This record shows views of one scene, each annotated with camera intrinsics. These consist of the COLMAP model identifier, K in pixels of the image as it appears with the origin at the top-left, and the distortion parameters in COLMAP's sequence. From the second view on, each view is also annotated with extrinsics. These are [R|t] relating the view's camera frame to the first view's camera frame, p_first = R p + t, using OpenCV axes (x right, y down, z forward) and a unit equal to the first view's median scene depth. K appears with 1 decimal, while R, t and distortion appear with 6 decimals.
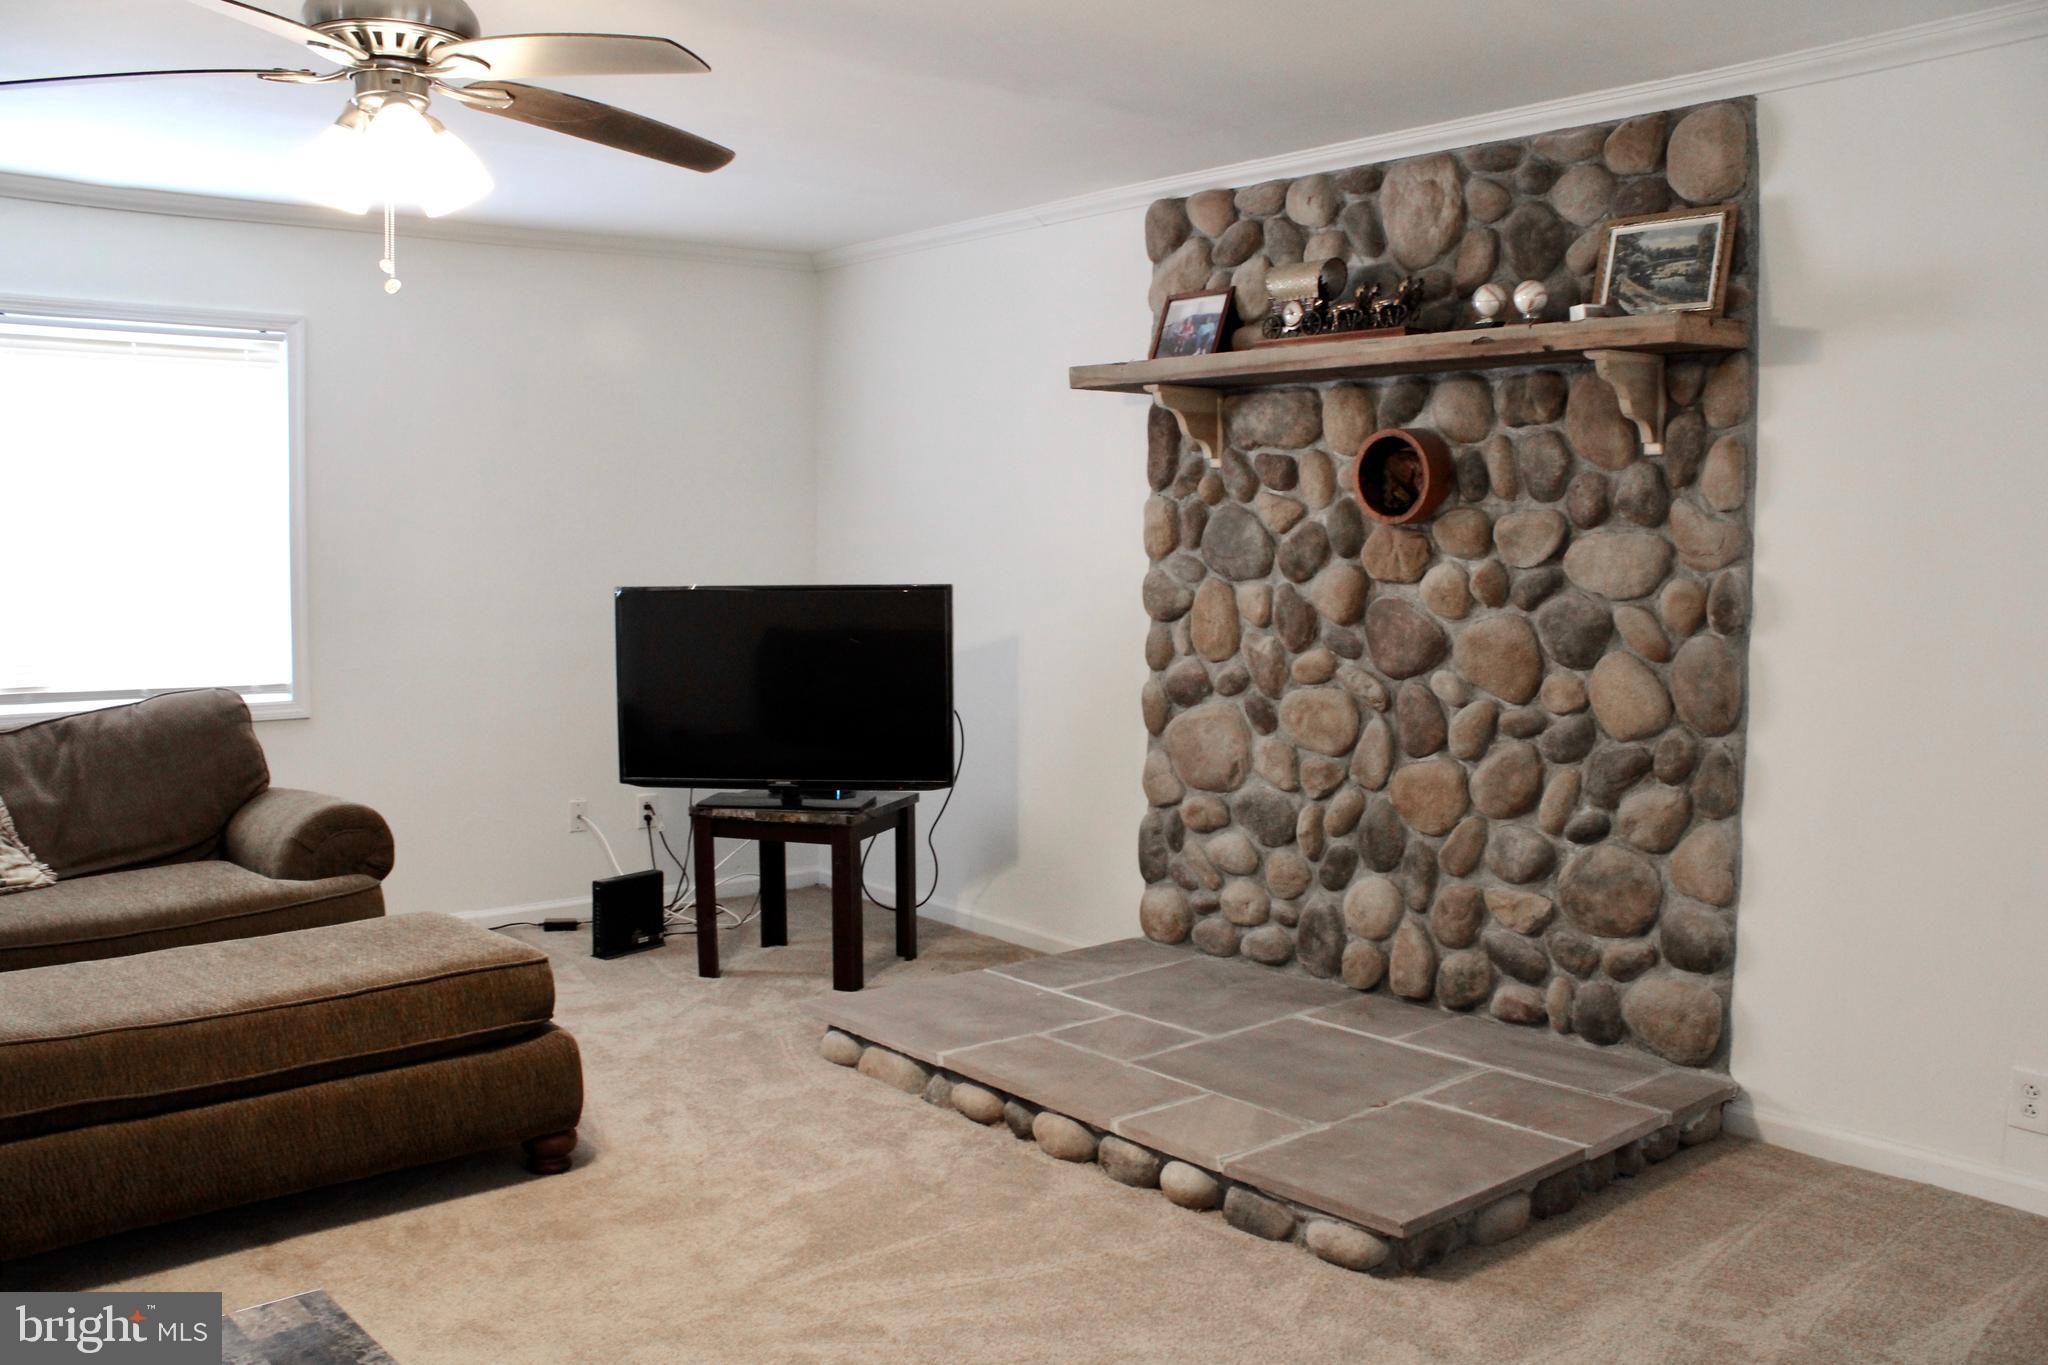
lens RADIAL K [[1746.1, 0, 1034.8], [0, 1746.1, 675.2], [0, 0, 1]] dist [-0.149079, 0.116442]
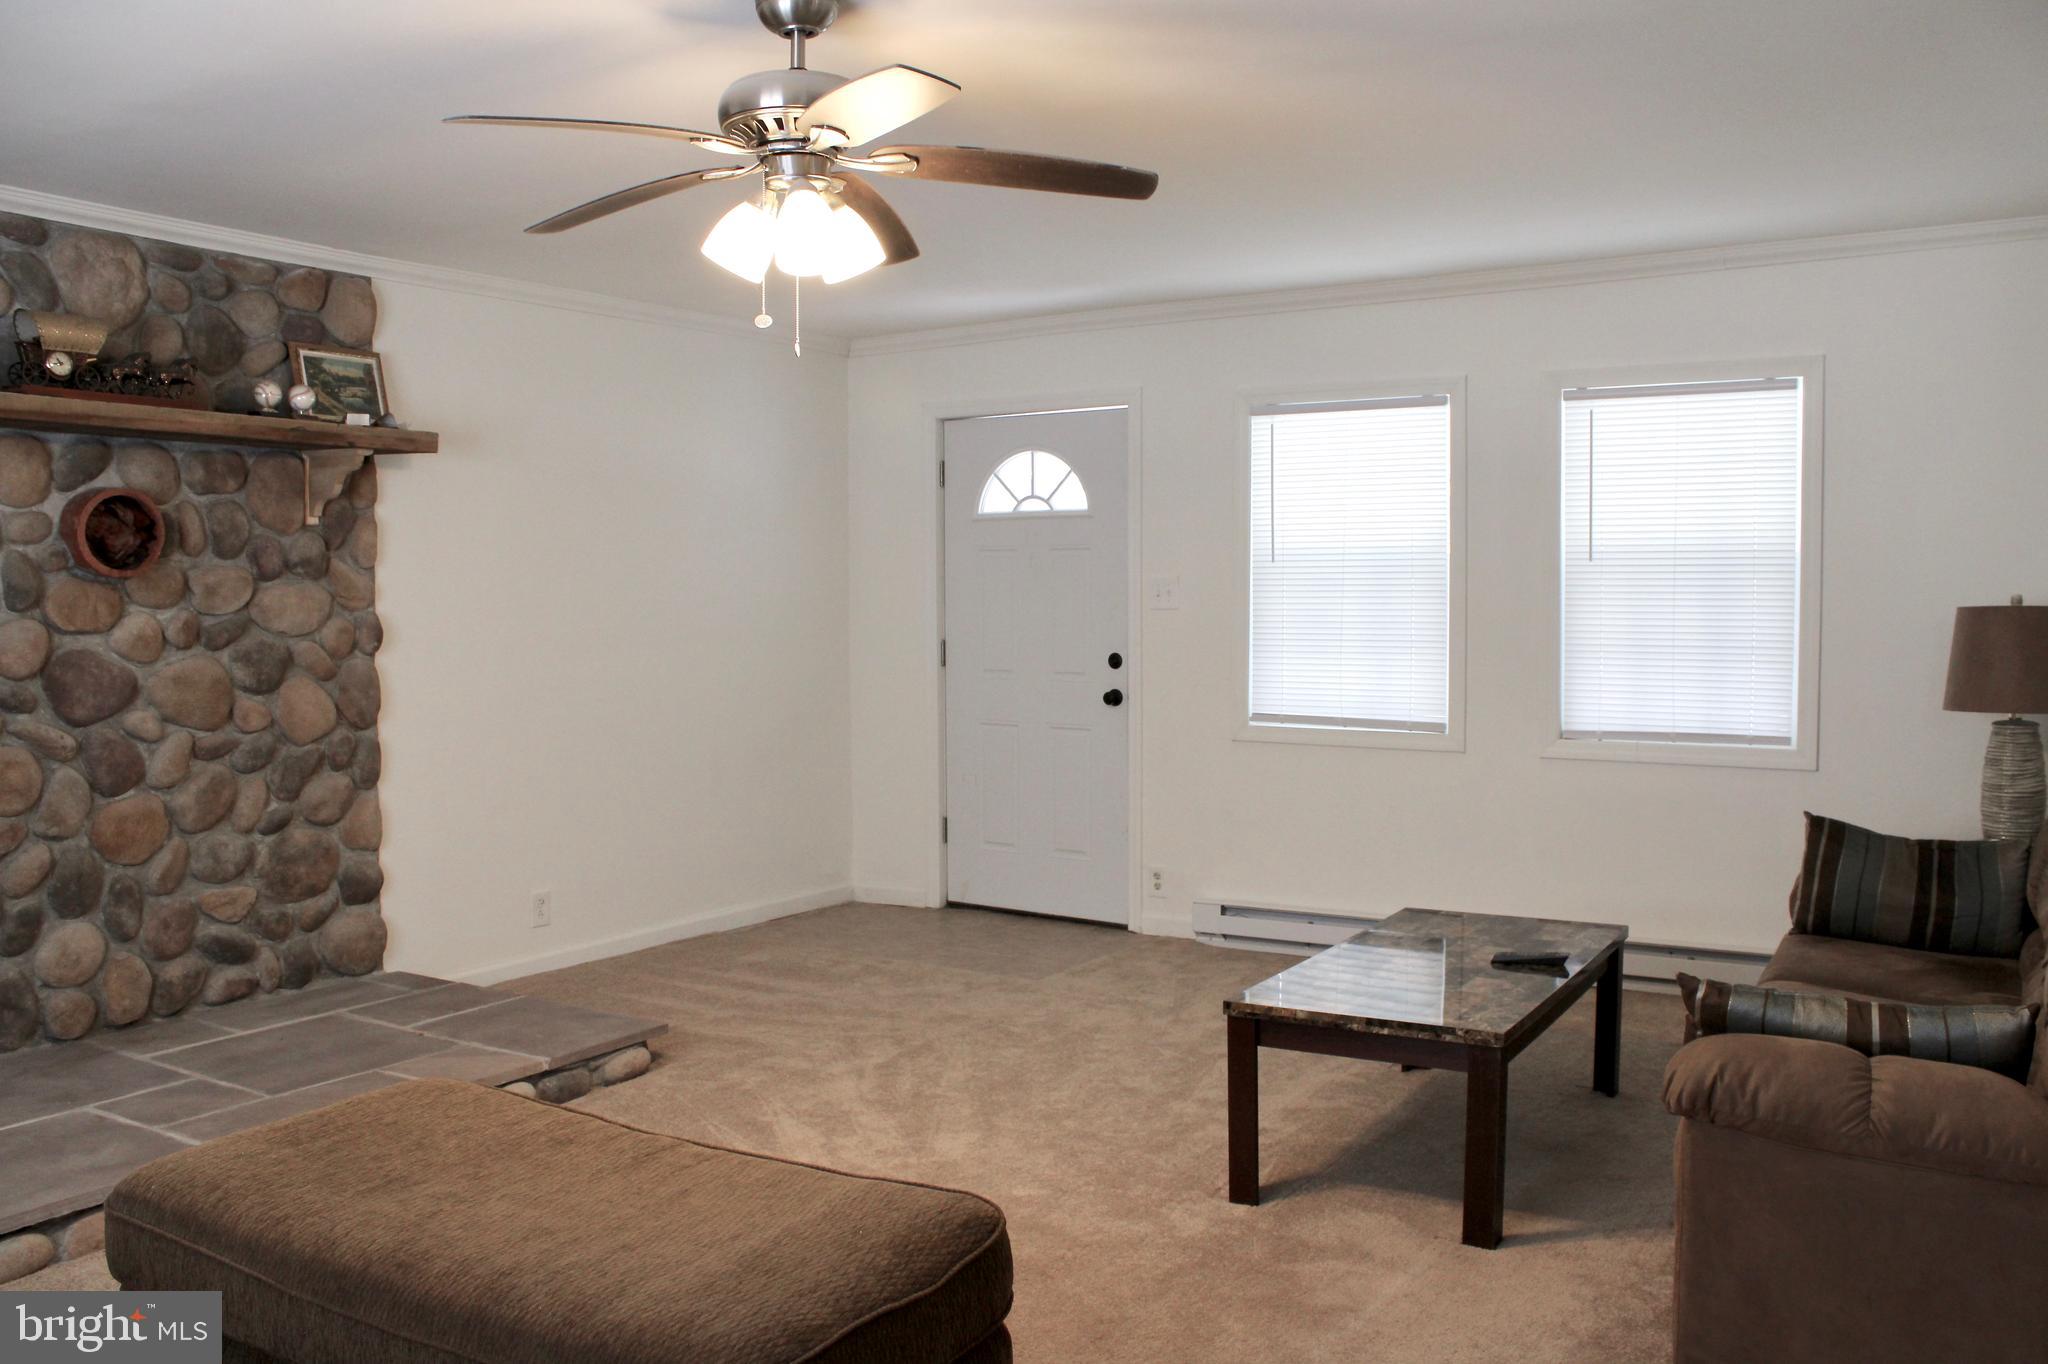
lens RADIAL K [[1746.1, 0, 1031.2], [0, 1746.1, 688.2], [0, 0, 1]] dist [-0.149079, 0.116442]
pose [[-0.307930, -0.050404, 0.950073, -1.012925], [0.080099, 0.993677, 0.078678, -0.059339], [-0.948031, 0.100327, -0.301945, 0.838643]]
